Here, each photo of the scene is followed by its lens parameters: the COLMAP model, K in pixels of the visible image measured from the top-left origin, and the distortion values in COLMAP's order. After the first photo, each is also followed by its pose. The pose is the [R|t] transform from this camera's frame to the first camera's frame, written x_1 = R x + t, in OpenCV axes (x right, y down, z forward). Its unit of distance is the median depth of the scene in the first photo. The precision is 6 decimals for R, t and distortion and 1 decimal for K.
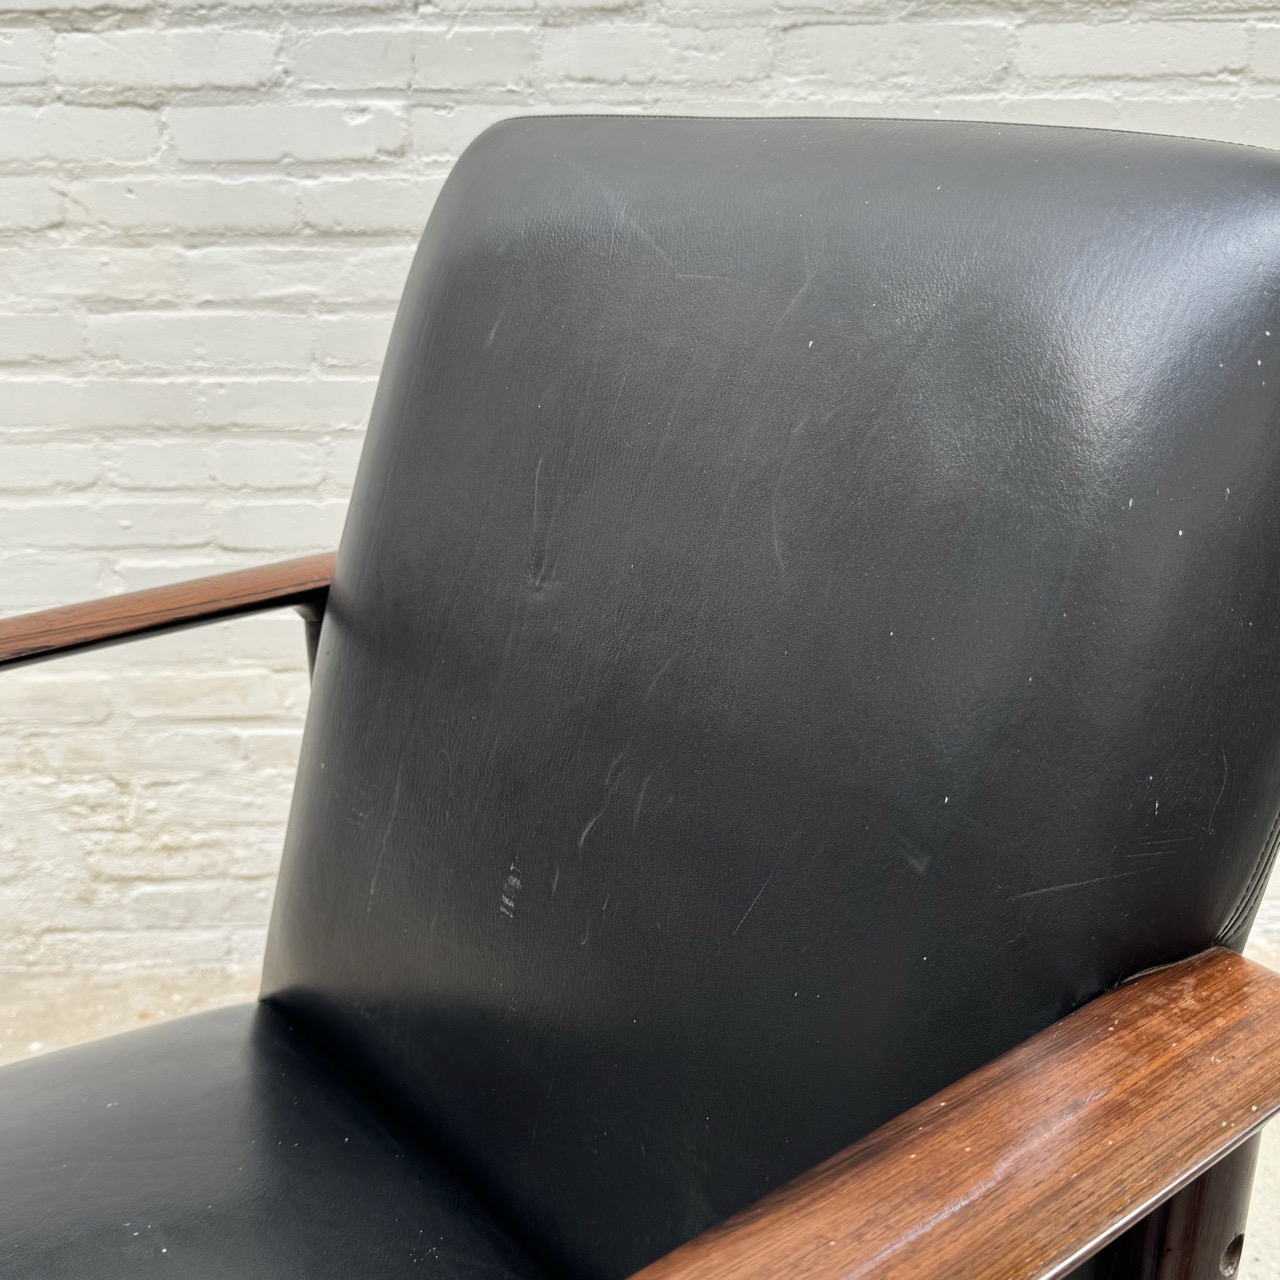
lens RADIAL K [[1501.8, 0, 642.0], [0, 1501.8, 642.9], [0, 0, 1]] dist [0.178212, -0.444226]
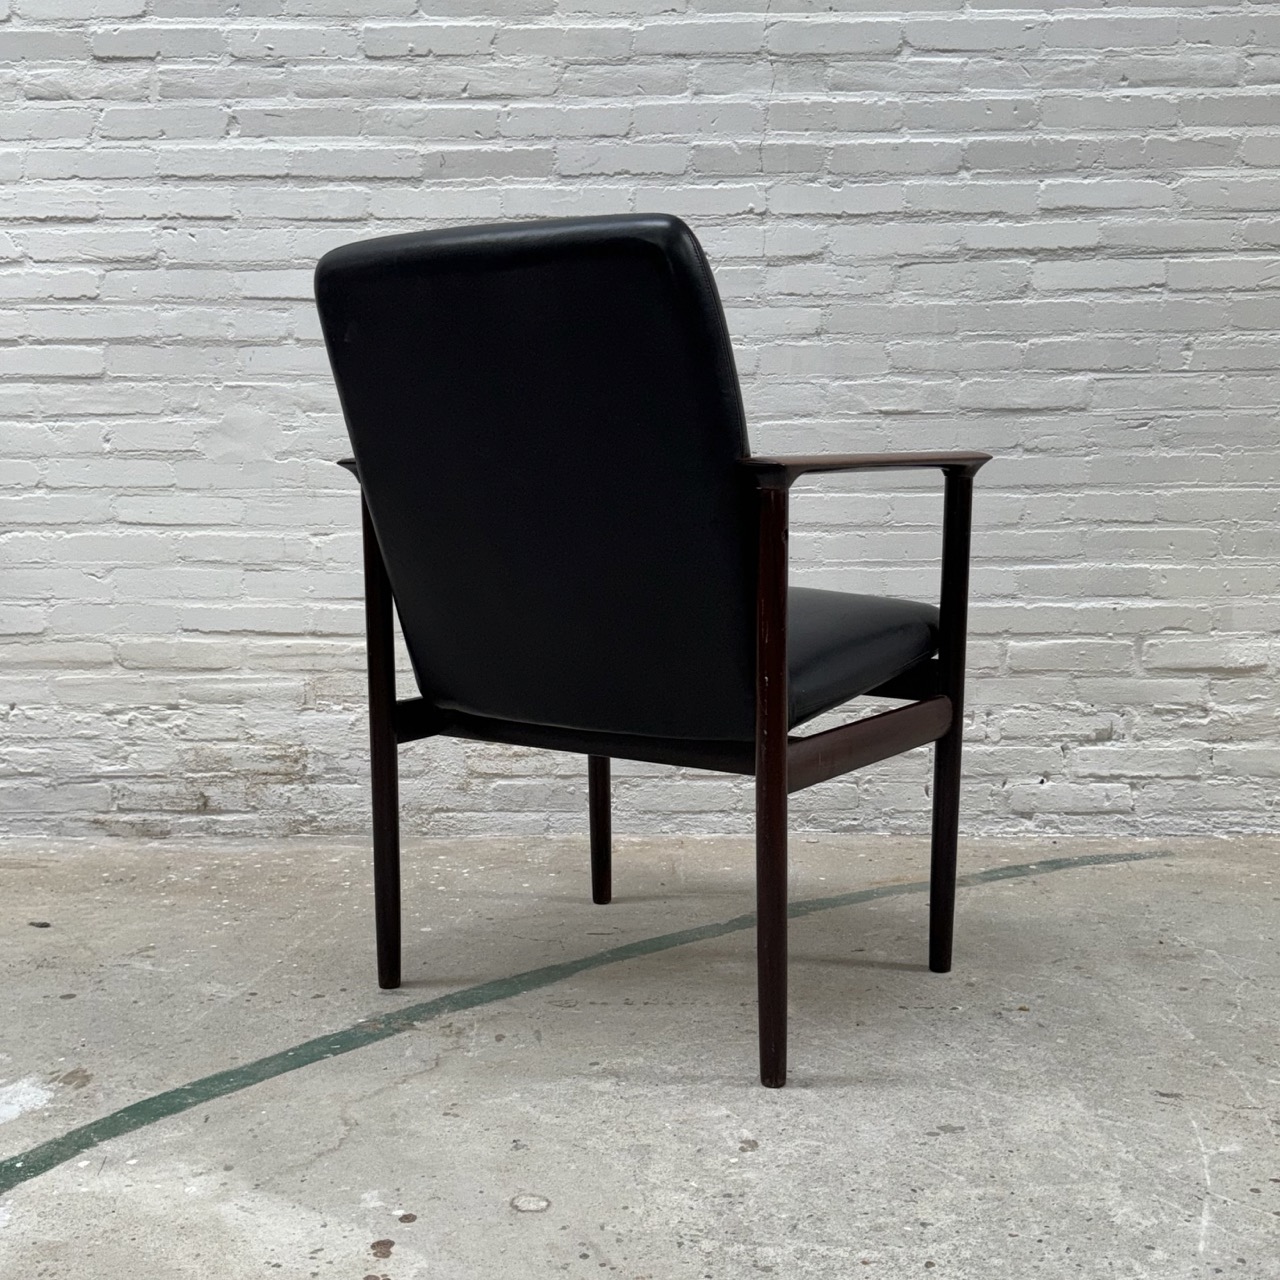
lens RADIAL K [[1619.1, 0, 639.3], [0, 1619.1, 680.8], [0, 0, 1]] dist [0.201035, -0.481723]
pose [[0.998165, 0.009885, -0.059734, -0.088163], [-0.022166, 0.977749, -0.208602, 0.456233], [0.056343, 0.209544, 0.976175, -0.756723]]
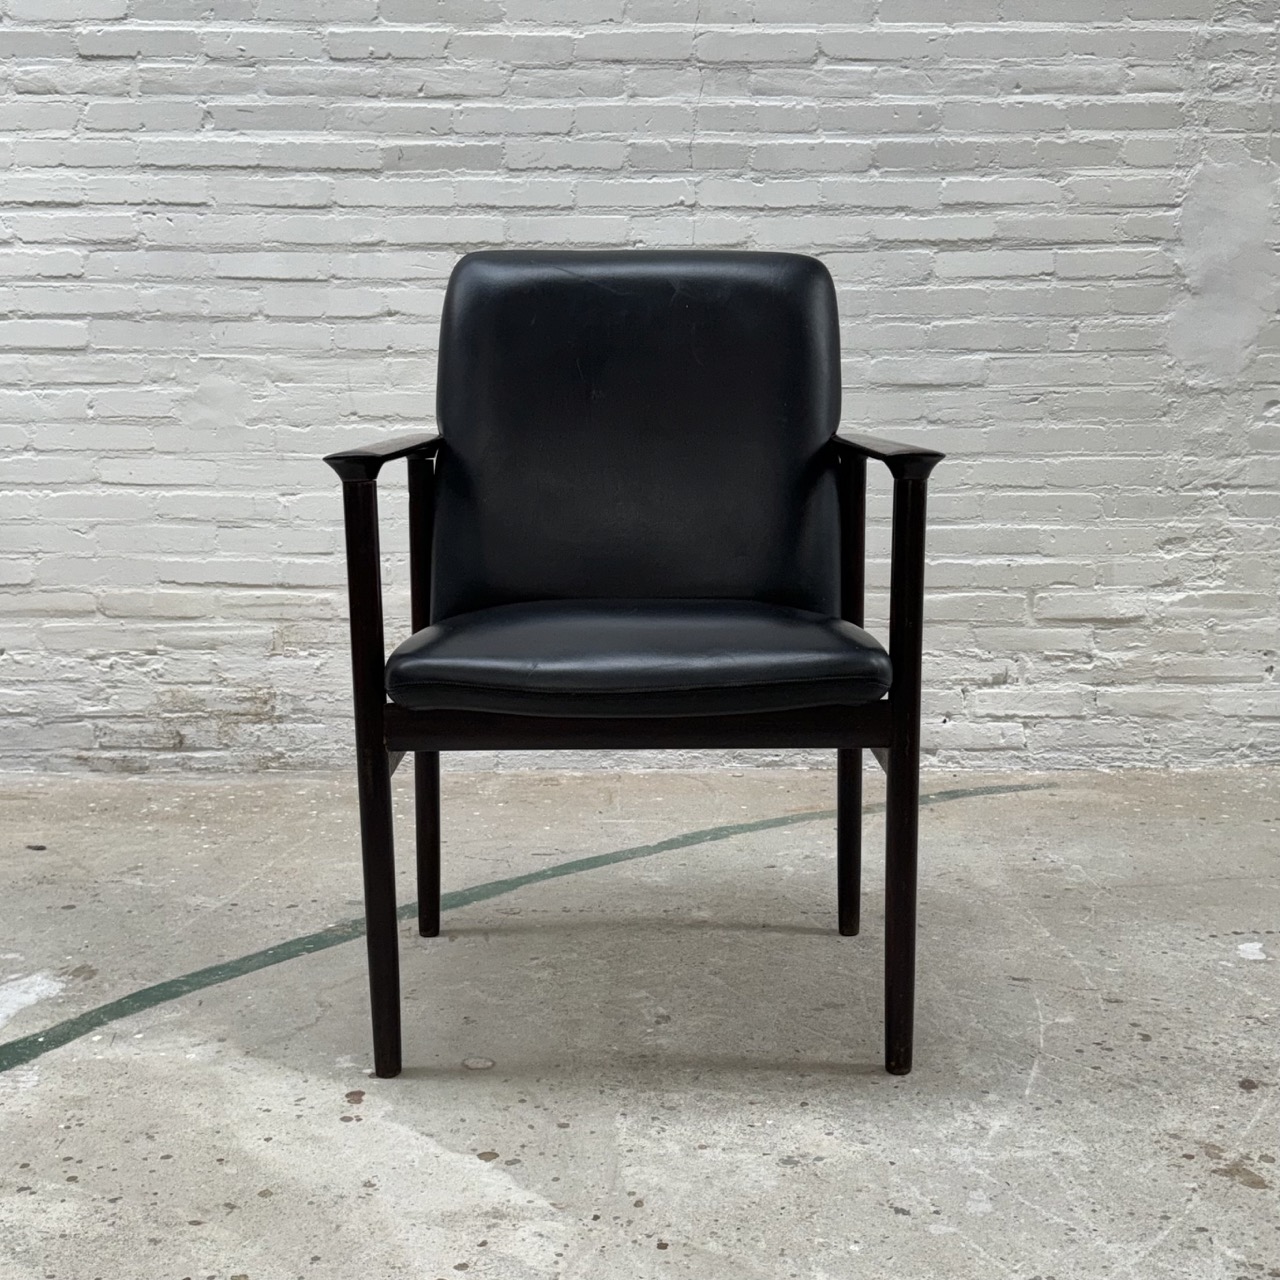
lens RADIAL K [[1647.7, 0, 638.8], [0, 1647.7, 645.9], [0, 0, 1]] dist [0.203766, -0.486715]
pose [[0.999364, 0.012017, -0.033570, -0.056302], [-0.018514, 0.979518, -0.200504, 0.503737], [0.030473, 0.200998, 0.979118, -0.968652]]
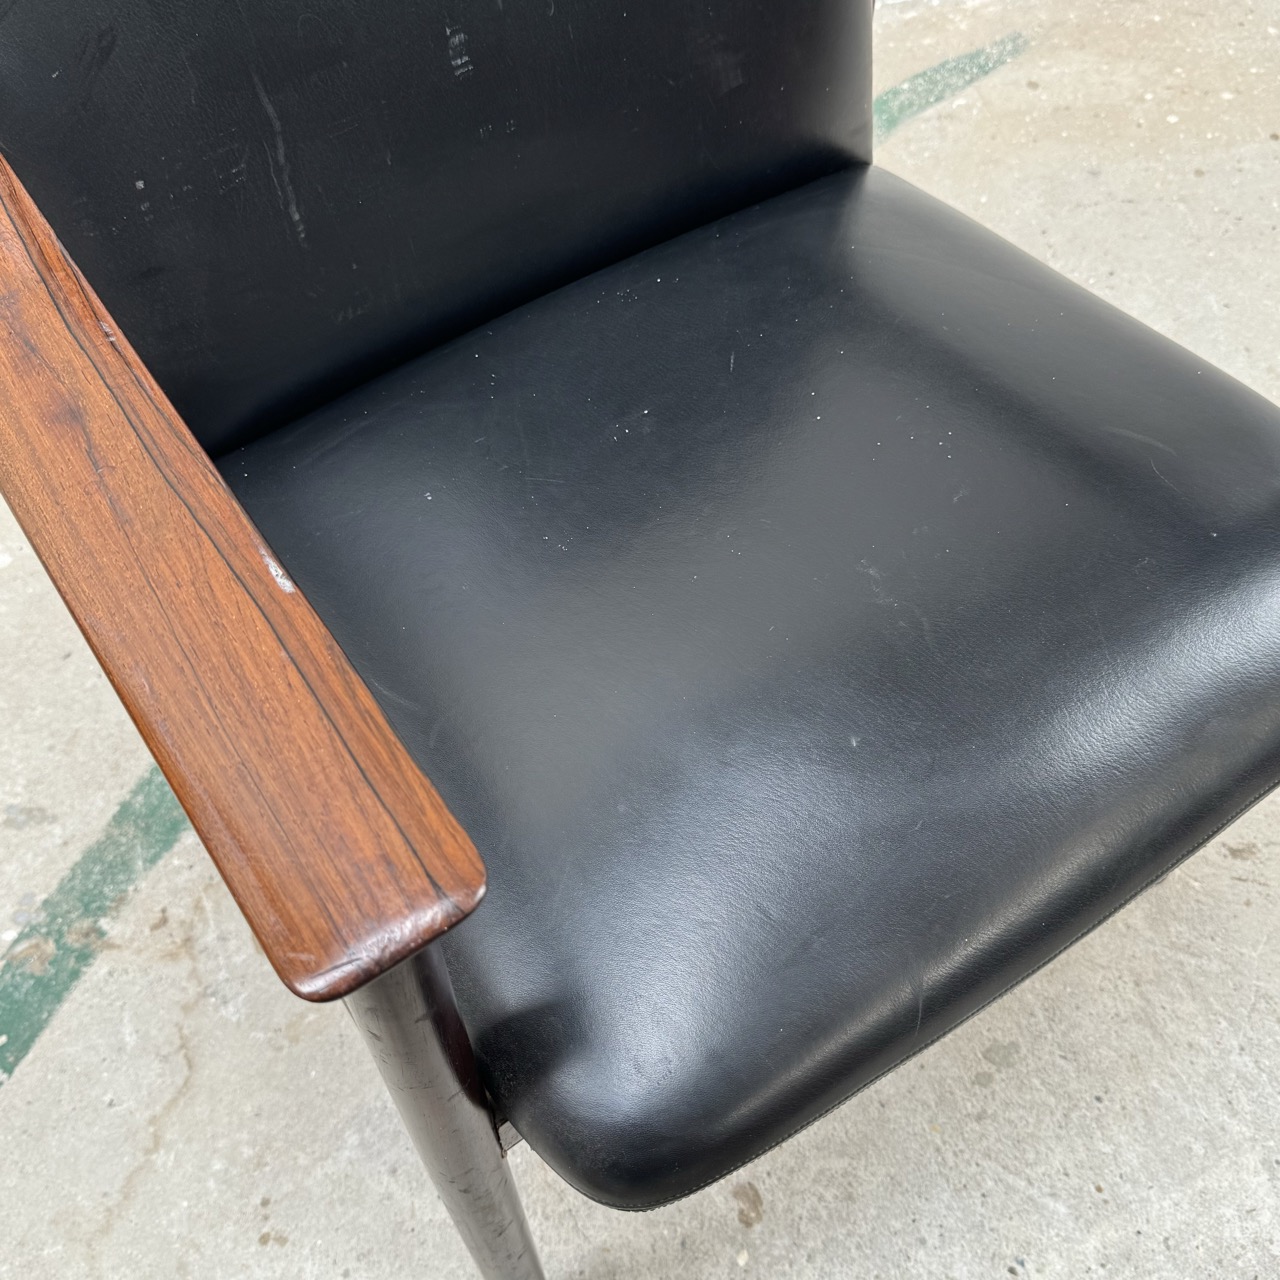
lens RADIAL K [[1501.8, 0, 642.0], [0, 1501.8, 642.9], [0, 0, 1]] dist [0.178212, -0.444226]
pose [[0.962545, -0.216093, 0.163740, -0.181099], [0.084752, 0.813487, 0.575375, -0.070677], [-0.257535, -0.539947, 0.801332, -0.024981]]
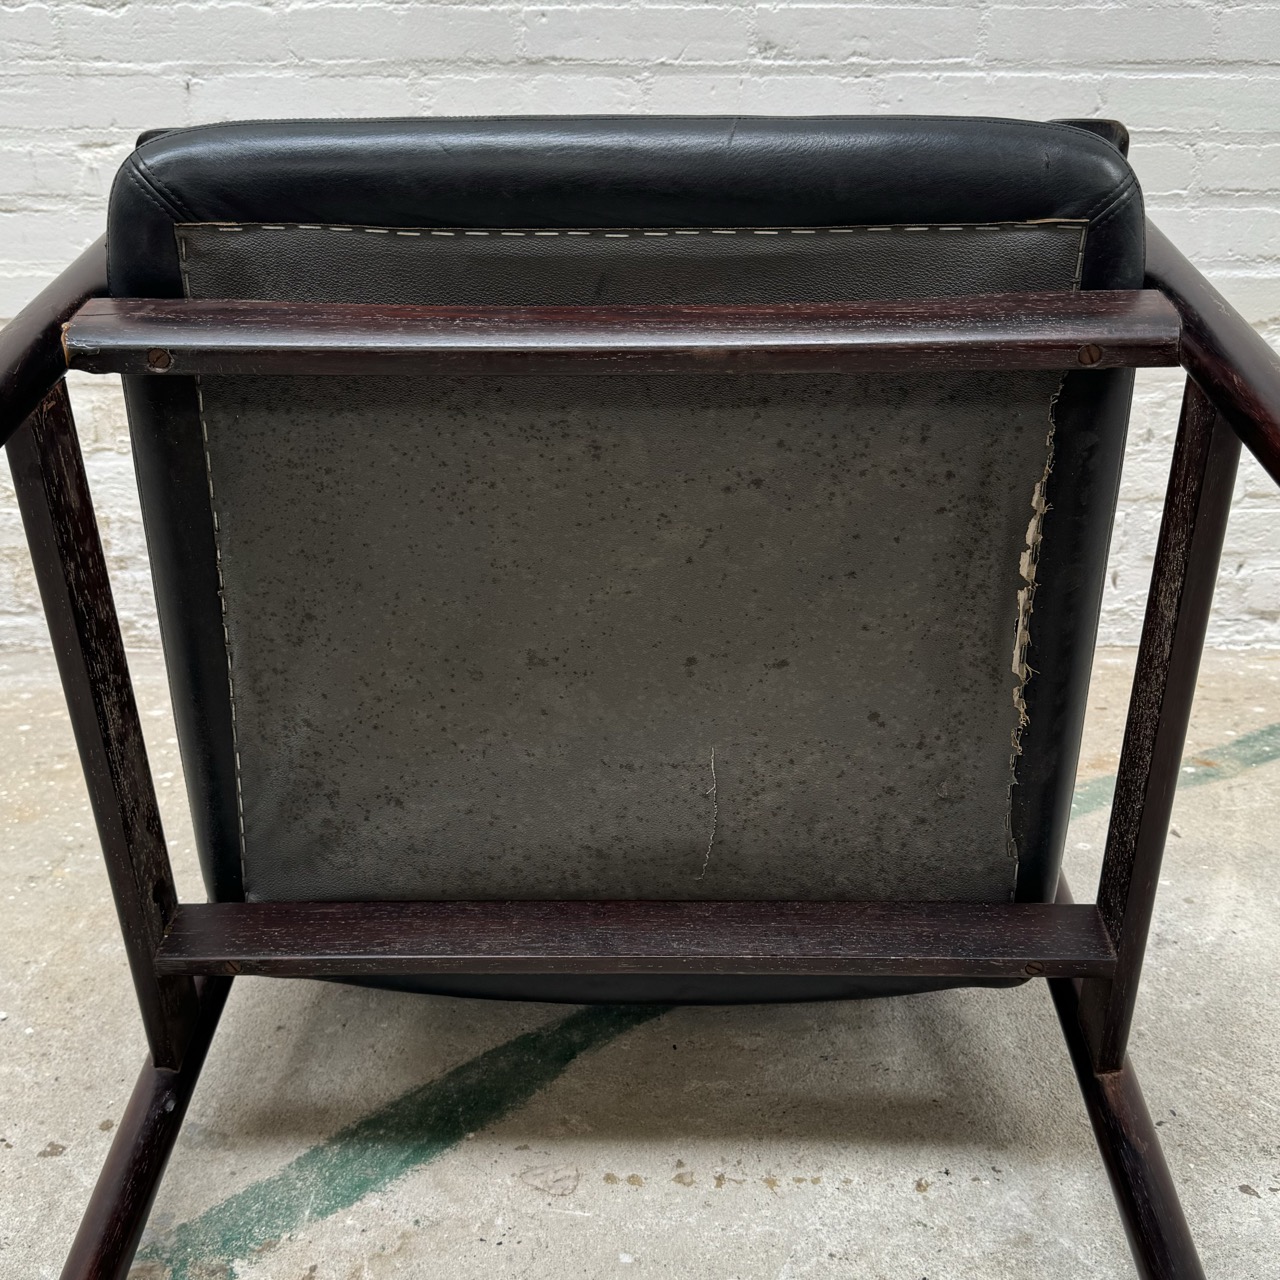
lens RADIAL K [[1542.3, 0, 642.2], [0, 1542.3, 647.9], [0, 0, 1]] dist [0.168555, -0.428904]
pose [[0.999578, 0.016240, -0.024071, -0.180923], [-0.015571, 0.999494, 0.027719, 0.203229], [0.024509, -0.027333, 0.999326, -0.005575]]
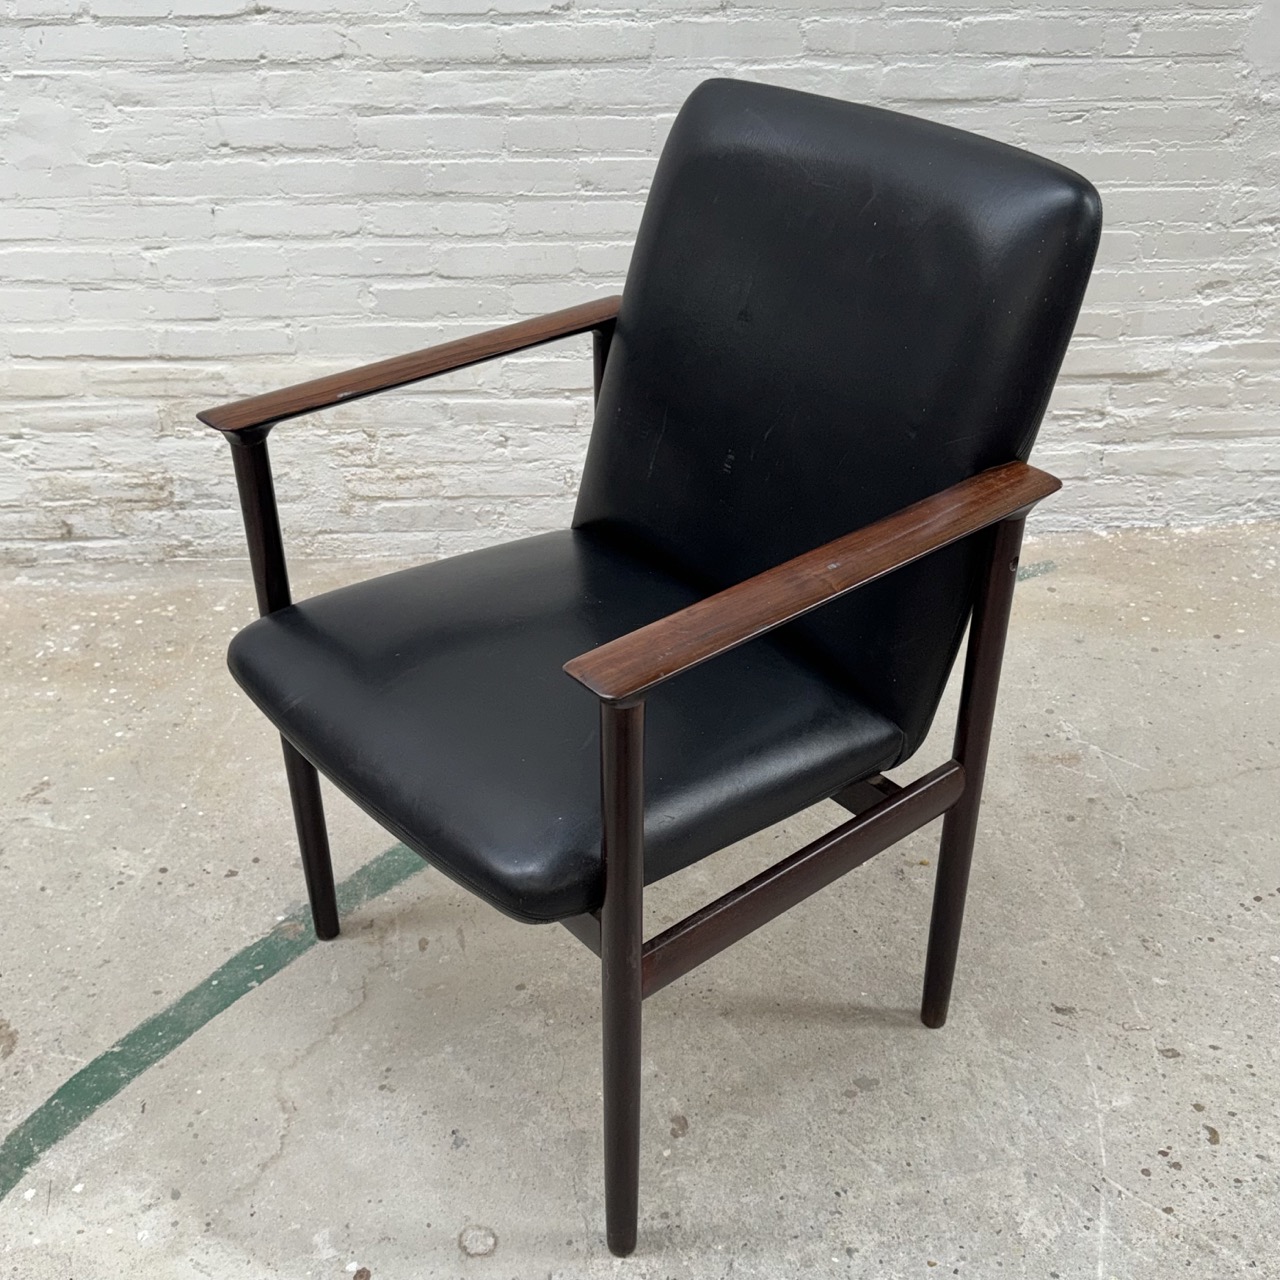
lens RADIAL K [[1492.3, 0, 647.7], [0, 1492.3, 661.6], [0, 0, 1]] dist [0.183120, -0.441848]
pose [[0.999100, -0.011772, 0.040753, -0.138815], [0.002575, 0.975782, 0.218729, -0.016845], [-0.042341, -0.218427, 0.974934, -0.580663]]
